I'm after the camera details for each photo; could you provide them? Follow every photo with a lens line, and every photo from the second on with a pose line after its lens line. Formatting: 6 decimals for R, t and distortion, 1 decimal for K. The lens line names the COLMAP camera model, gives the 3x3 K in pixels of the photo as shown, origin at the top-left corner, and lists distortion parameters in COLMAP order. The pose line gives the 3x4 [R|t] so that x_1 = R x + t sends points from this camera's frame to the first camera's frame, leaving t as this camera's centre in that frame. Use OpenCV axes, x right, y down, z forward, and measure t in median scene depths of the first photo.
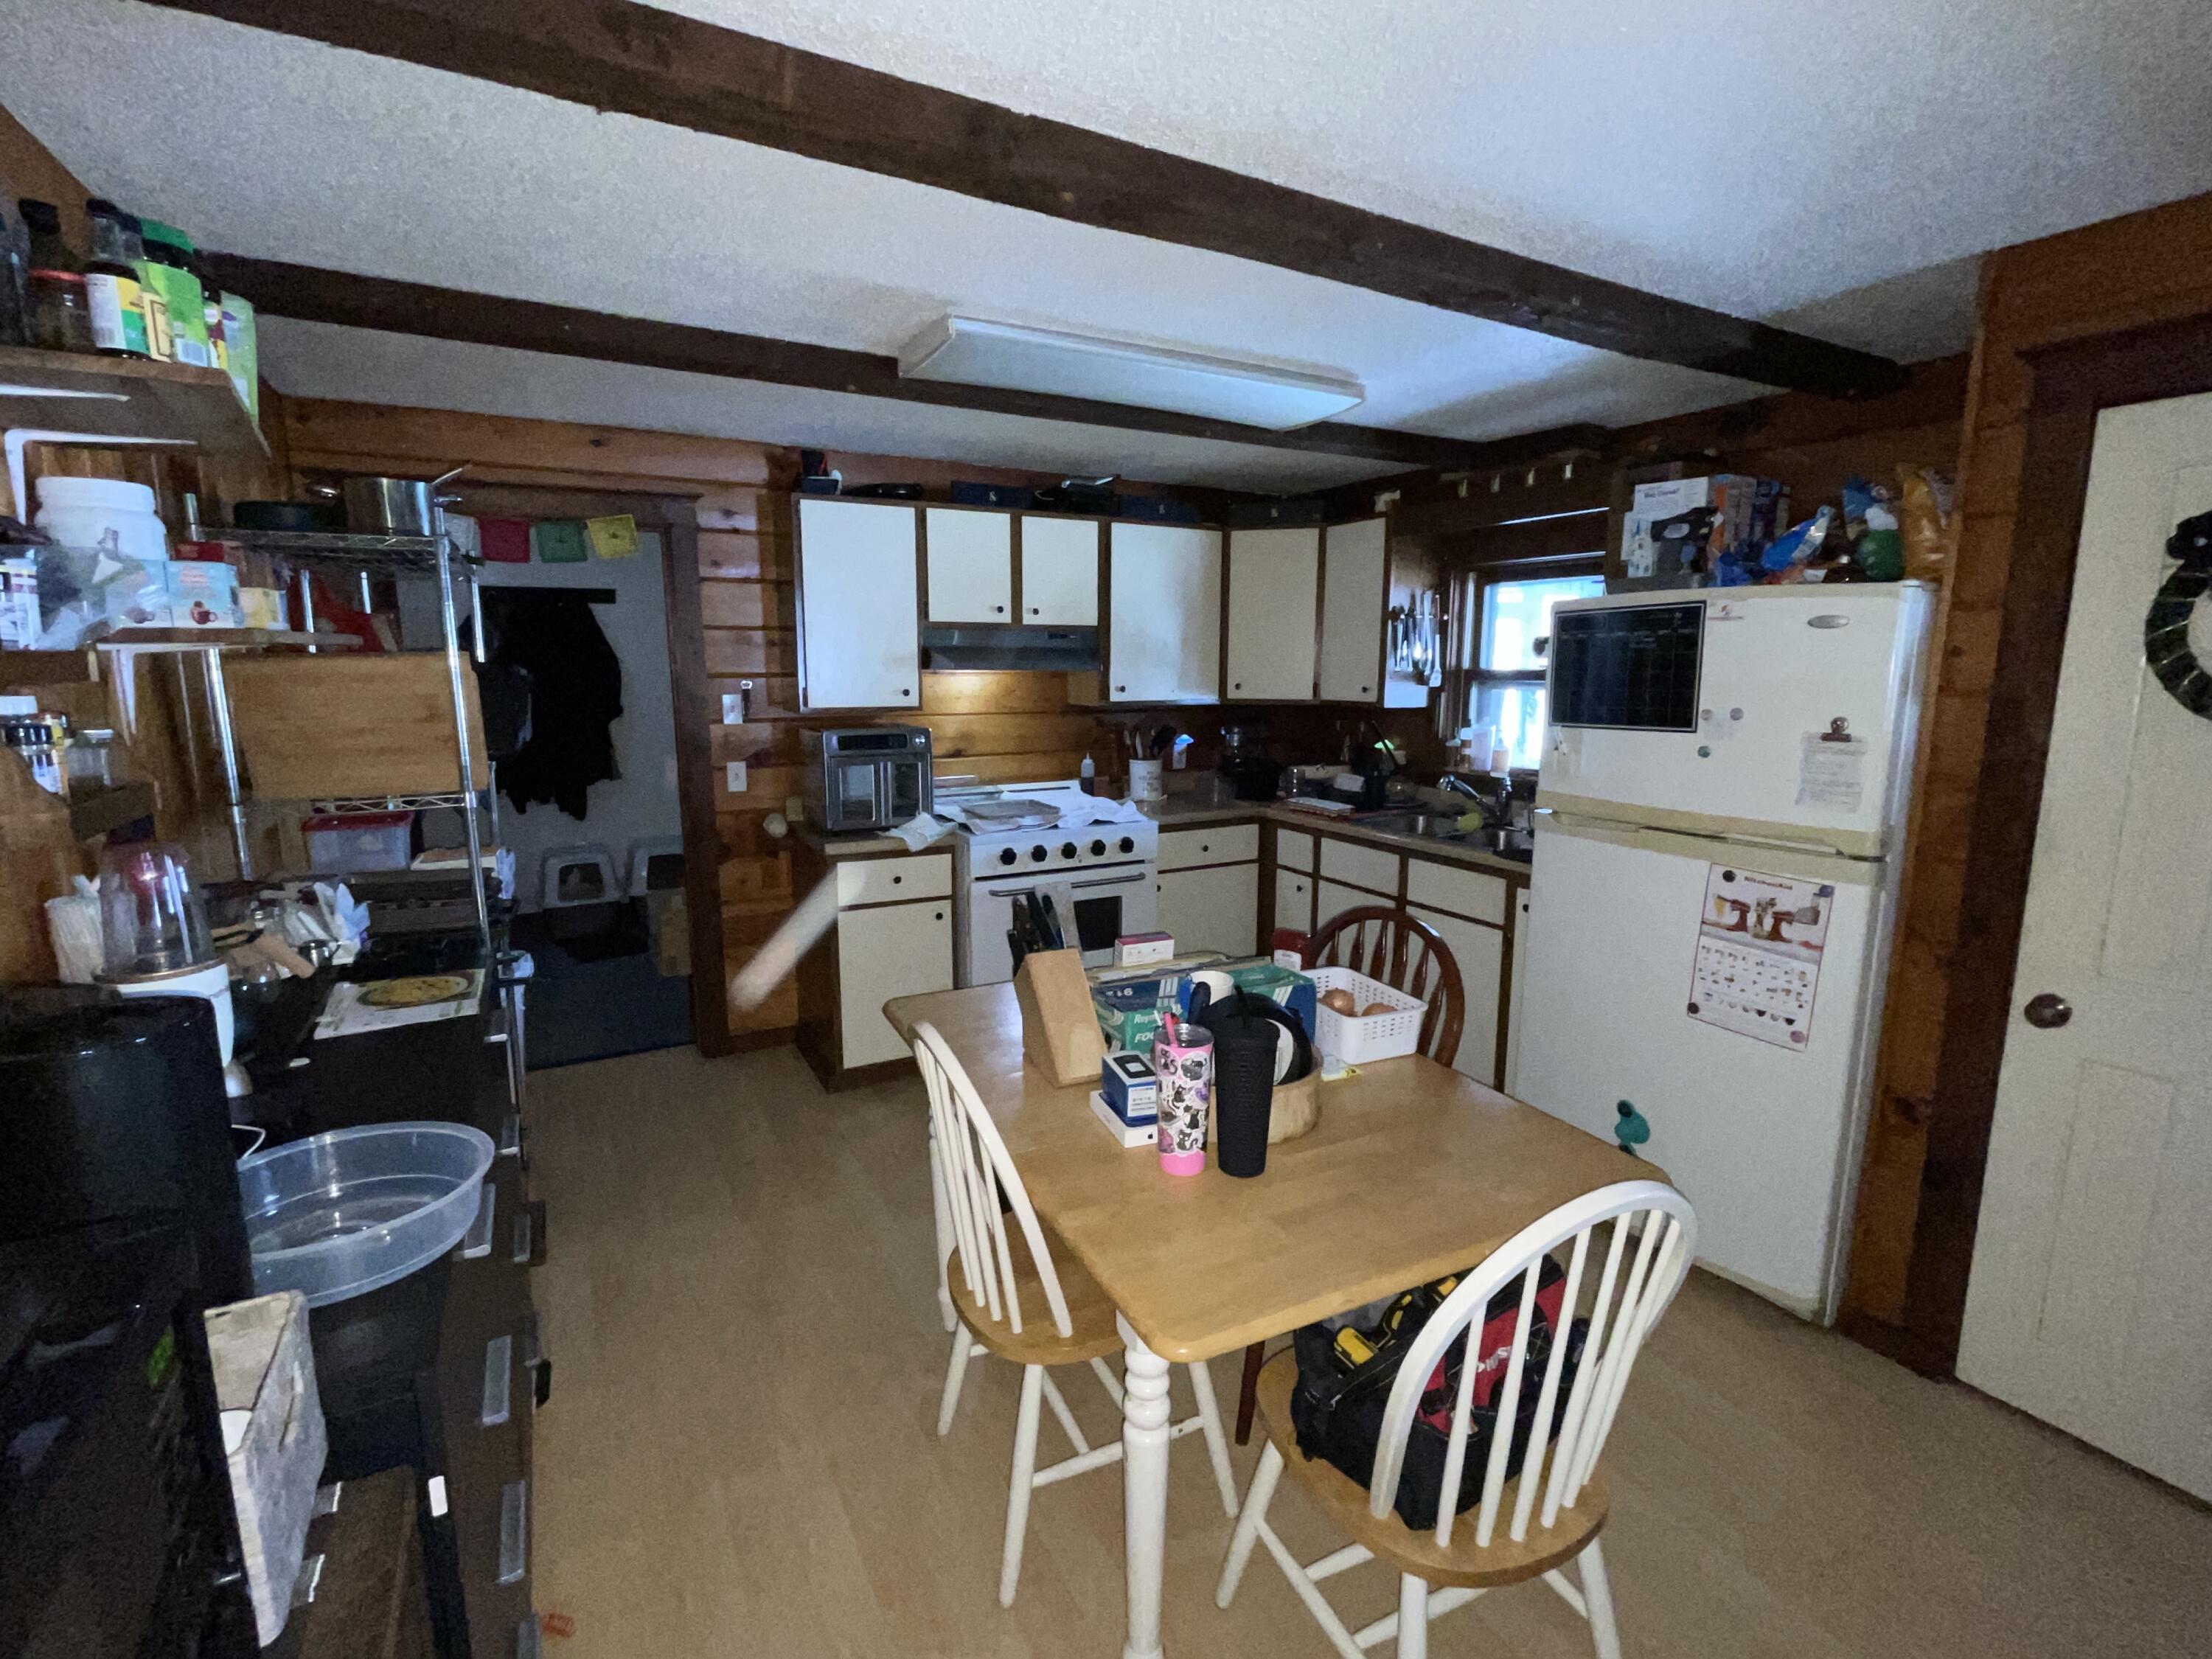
lens RADIAL K [[1032.7, 0, 1109.9], [0, 1032.7, 831.6], [0, 0, 1]] dist [-0.001826, -0.000040]
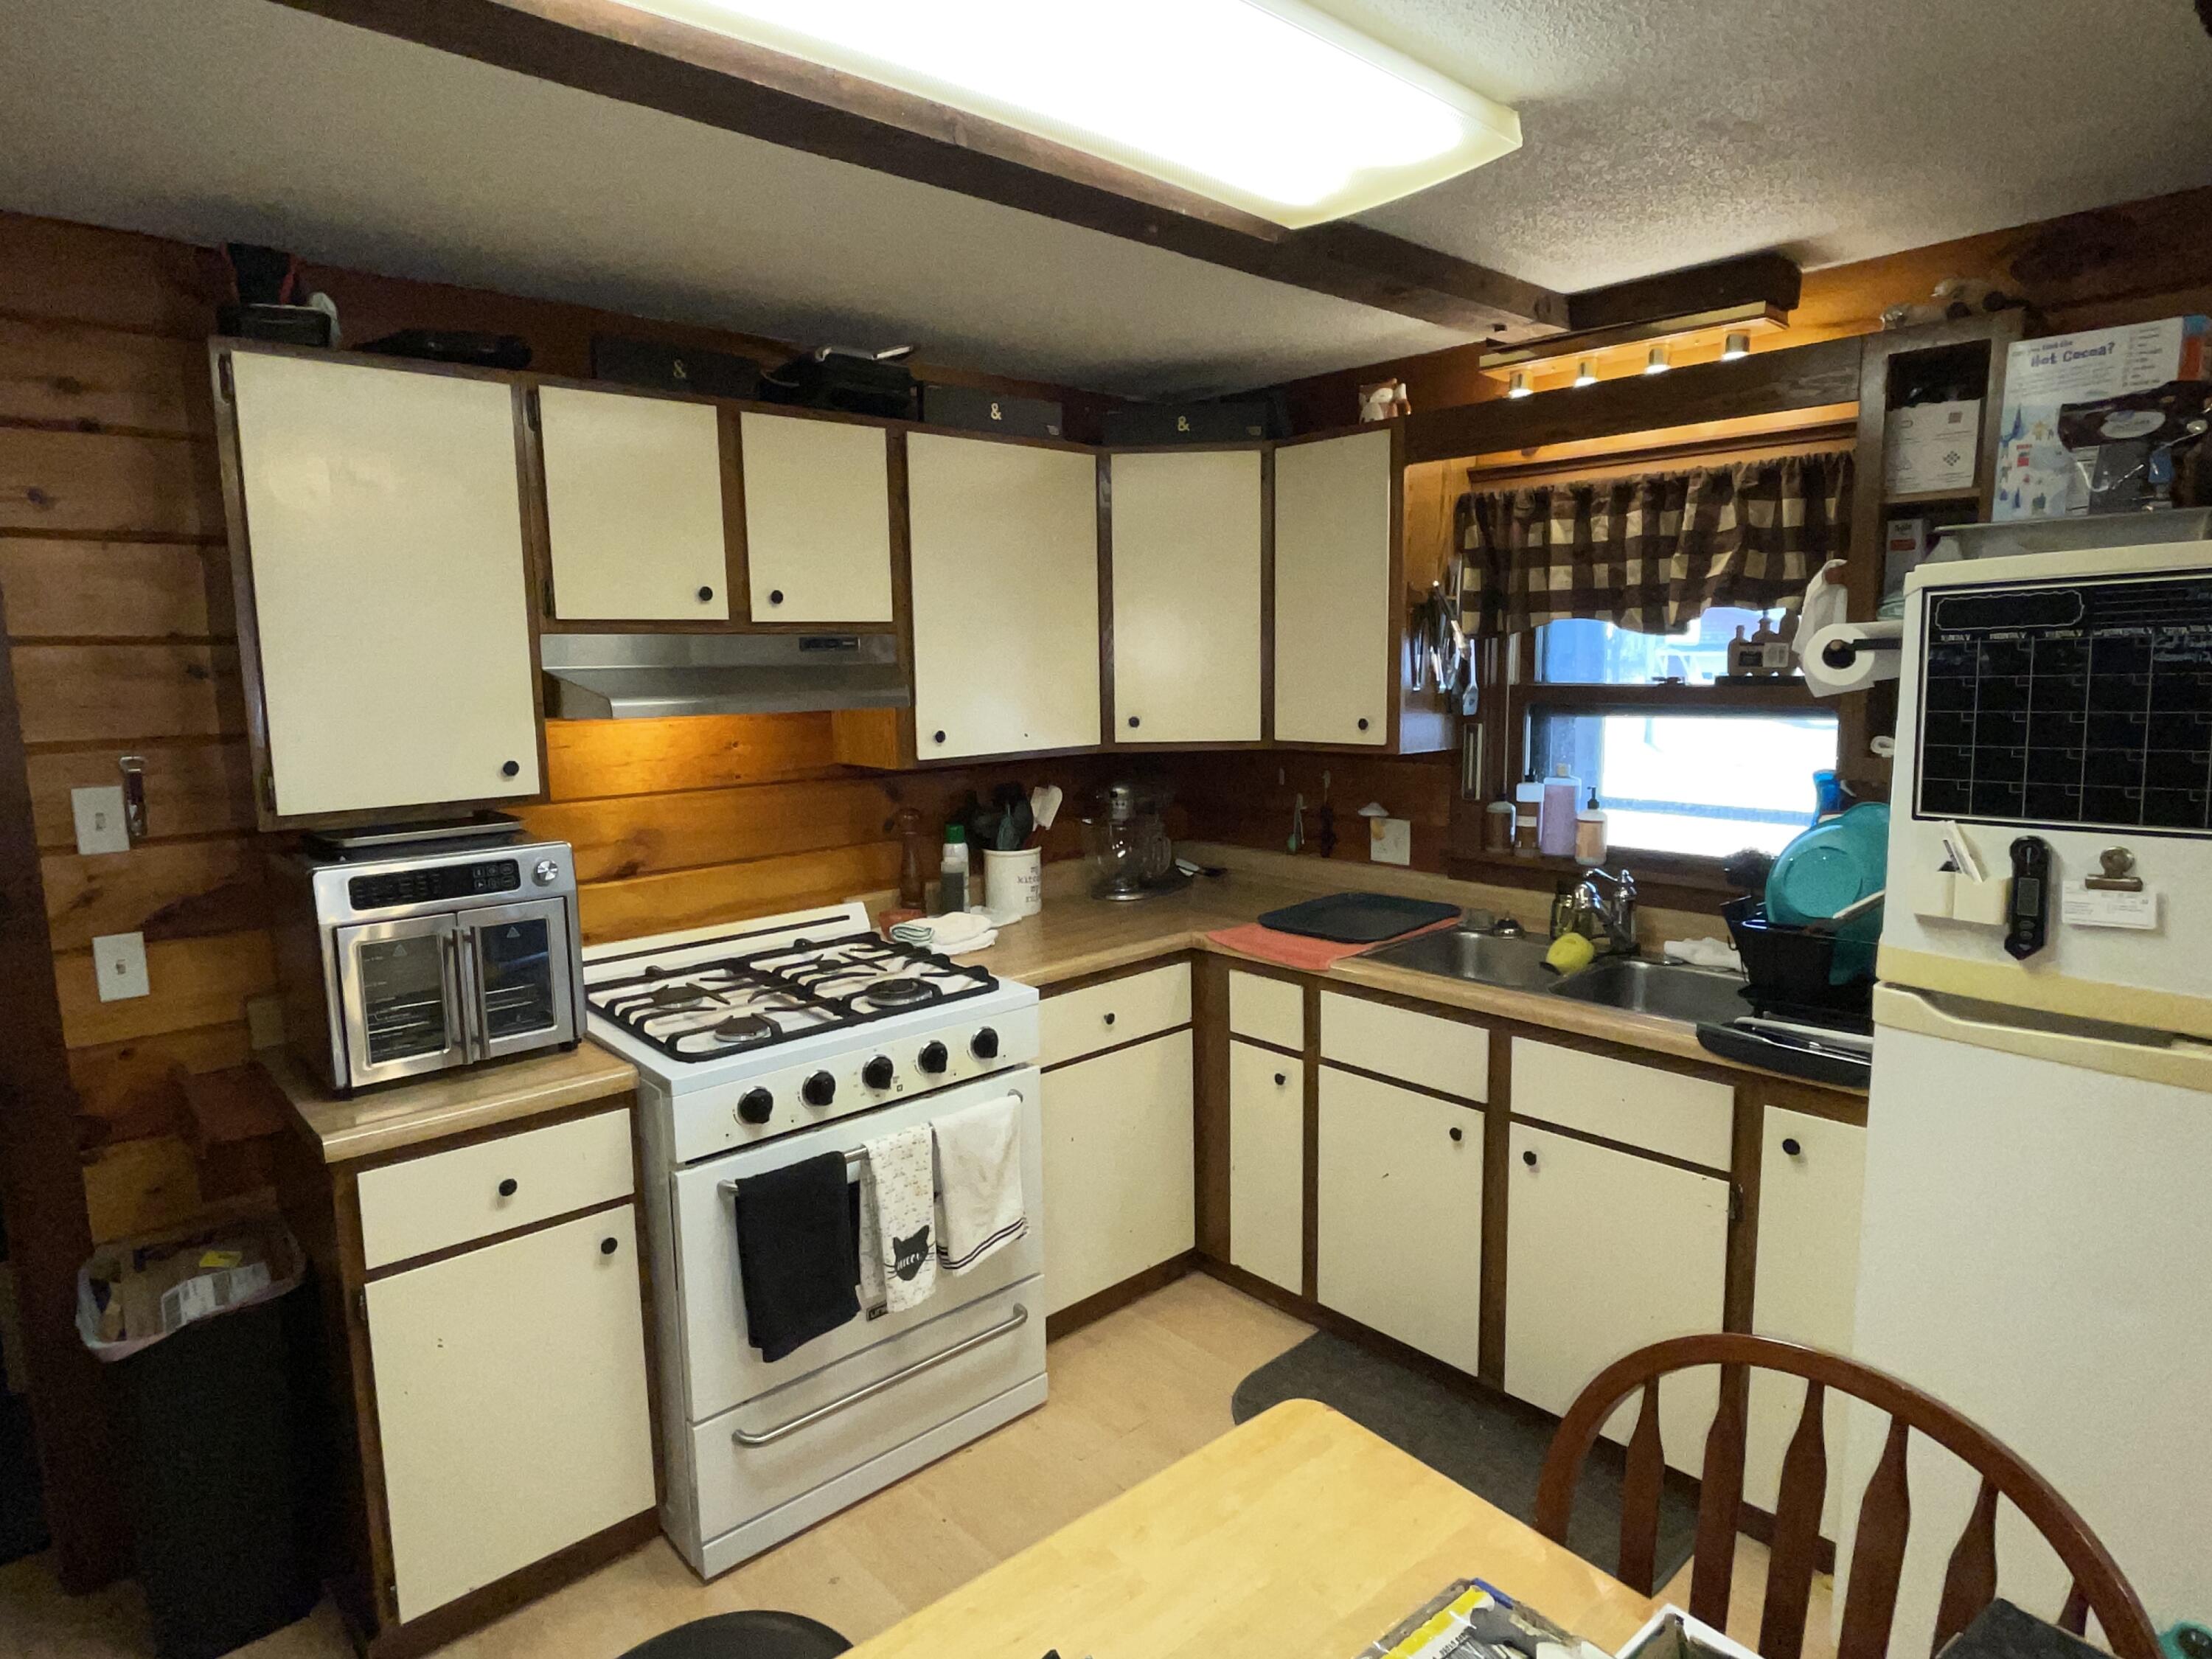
lens RADIAL K [[1242.3, 0, 1099.2], [0, 1242.3, 823.9], [0, 0, 1]] dist [-0.007161, -0.000792]
pose [[0.973341, -0.051214, 0.223571, -0.058734], [0.057628, 0.998090, -0.022254, -0.076000], [-0.222005, 0.034545, 0.974433, 0.359690]]
